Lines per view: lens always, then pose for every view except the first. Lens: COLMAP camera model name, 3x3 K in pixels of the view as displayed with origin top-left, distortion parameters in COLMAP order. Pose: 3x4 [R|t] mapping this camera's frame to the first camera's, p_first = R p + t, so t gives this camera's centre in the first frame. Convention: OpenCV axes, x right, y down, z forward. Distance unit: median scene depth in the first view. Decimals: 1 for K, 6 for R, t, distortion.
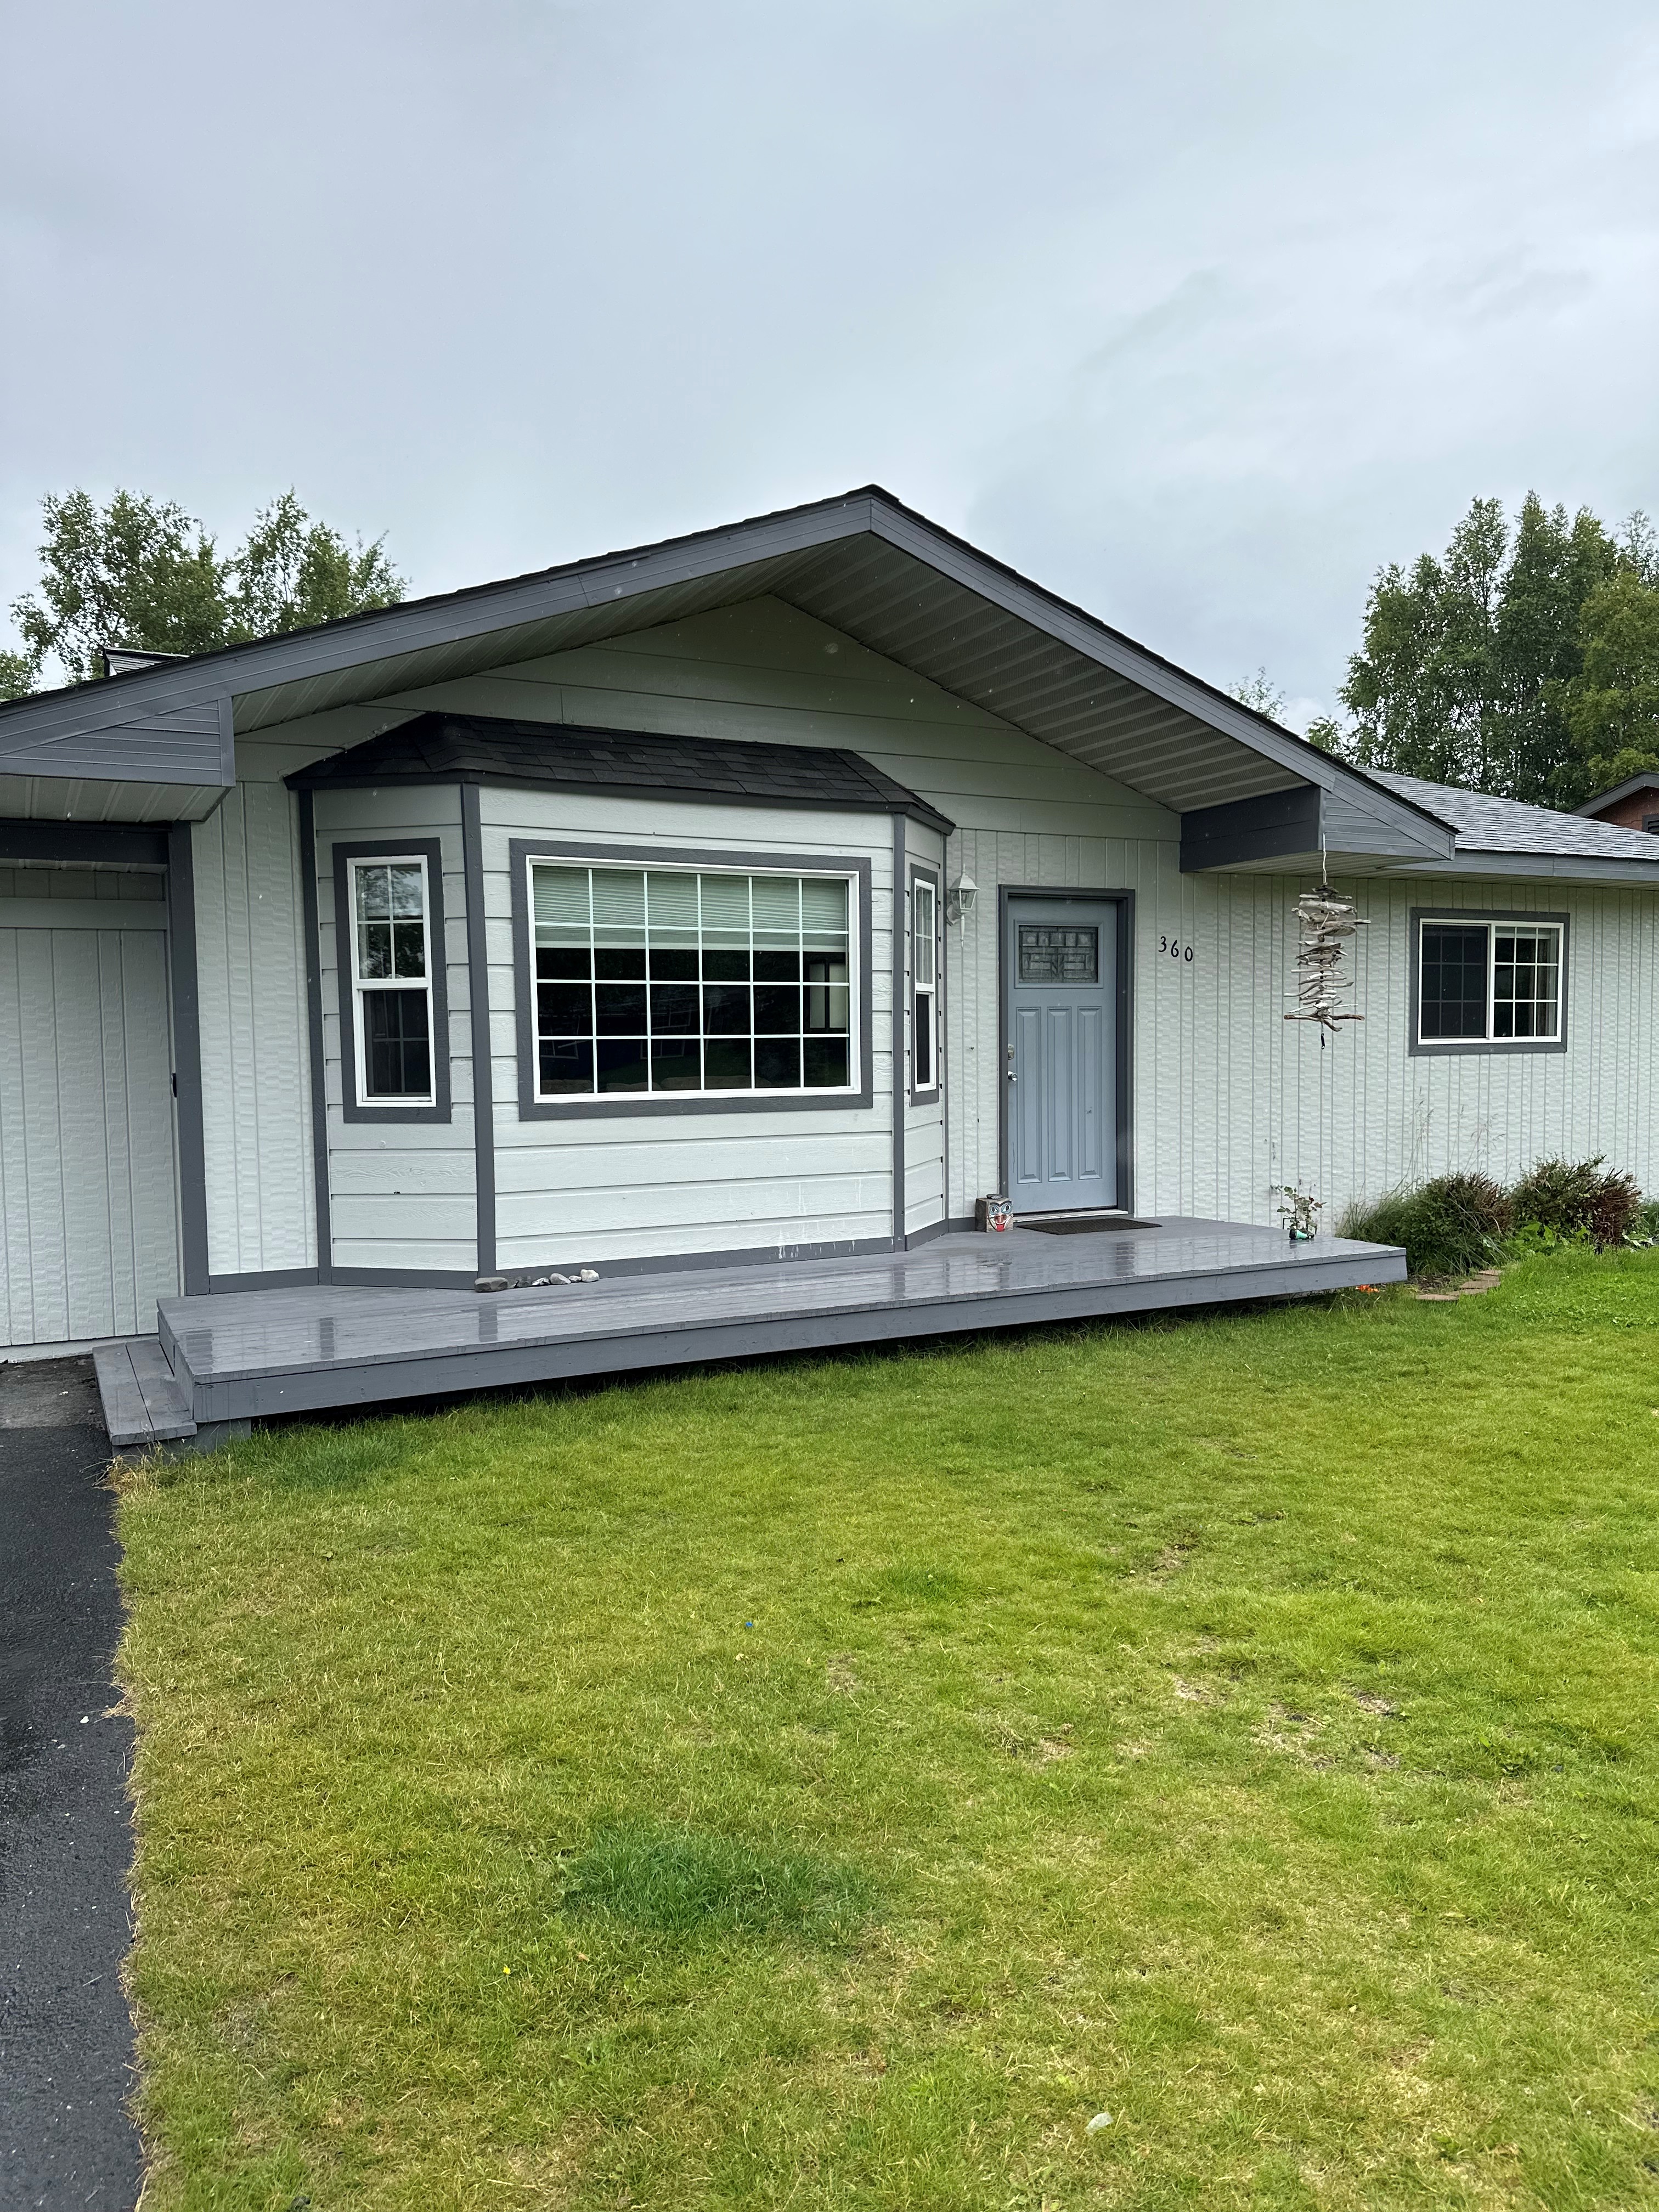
lens RADIAL K [[1539.8, 0, 825.7], [0, 1539.8, 1129.3], [0, 0, 1]] dist [0.050032, -0.060823]
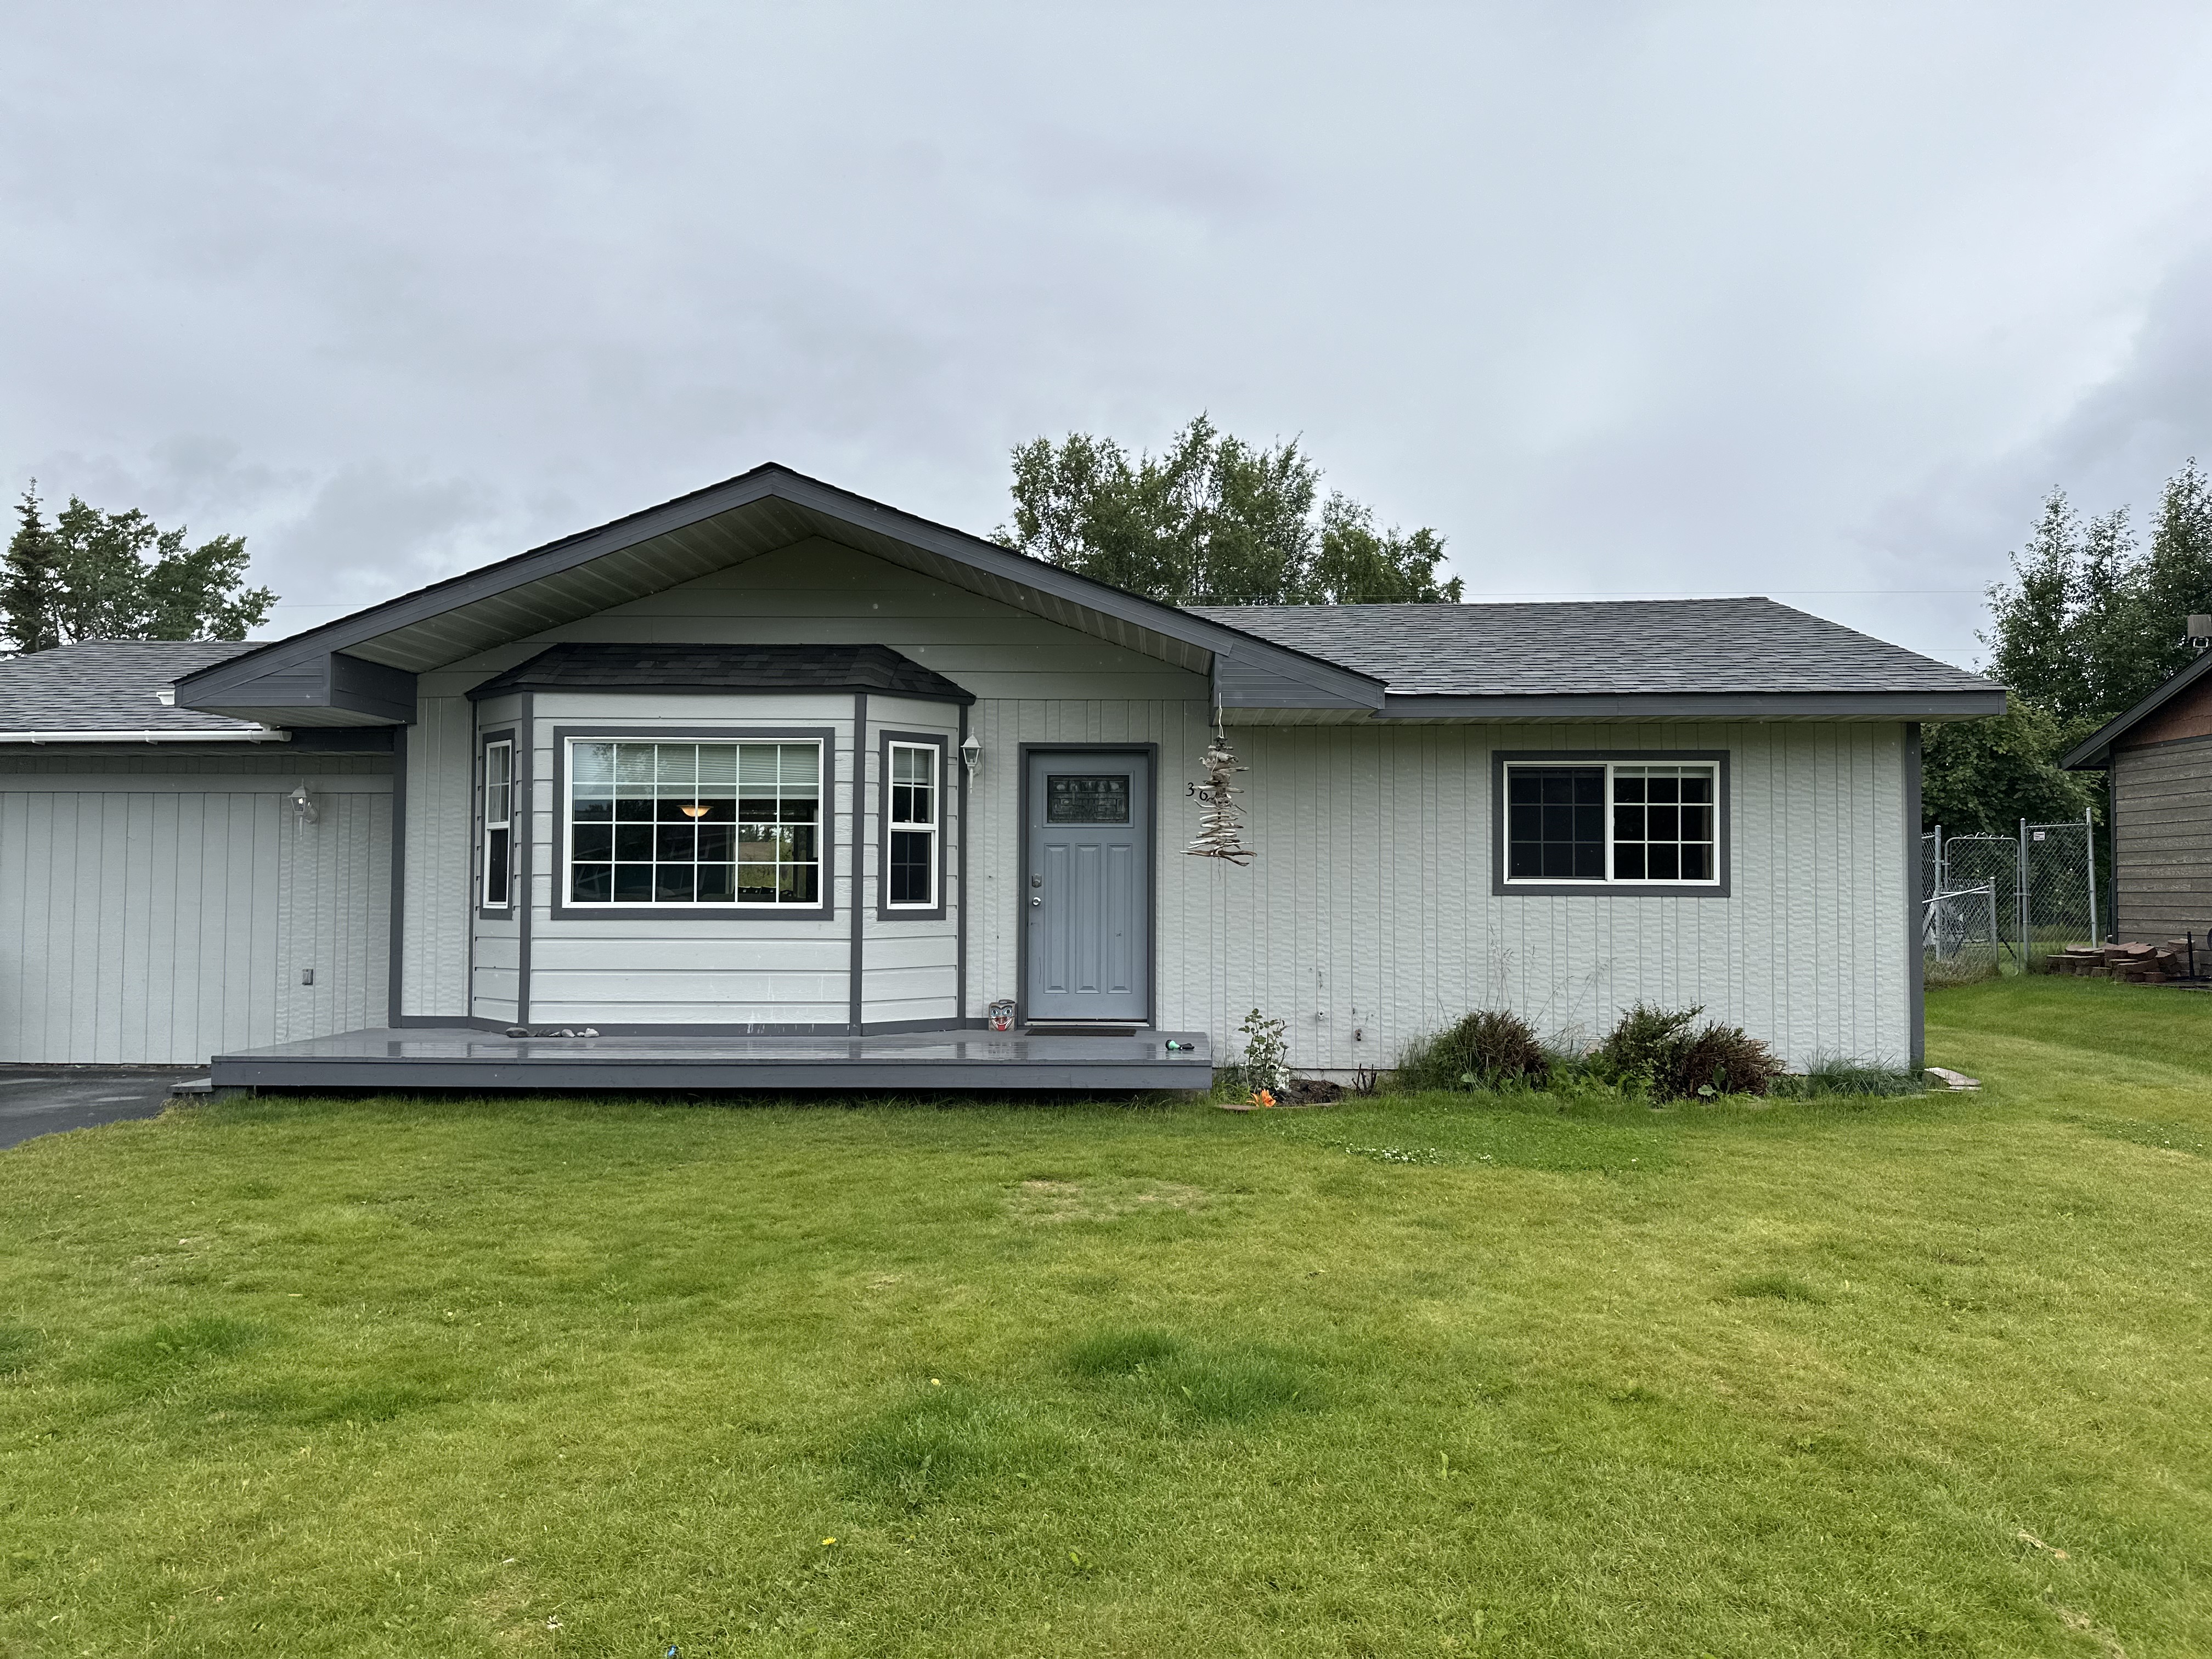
lens RADIAL K [[1539.8, 0, 1121.1], [0, 1539.8, 809.4], [0, 0, 1]] dist [0.050032, -0.060823]
pose [[0.868010, -0.009467, -0.496456, 0.783796], [-0.045473, 0.994101, -0.098462, 0.008475], [0.494460, 0.108041, 0.862460, 0.004167]]
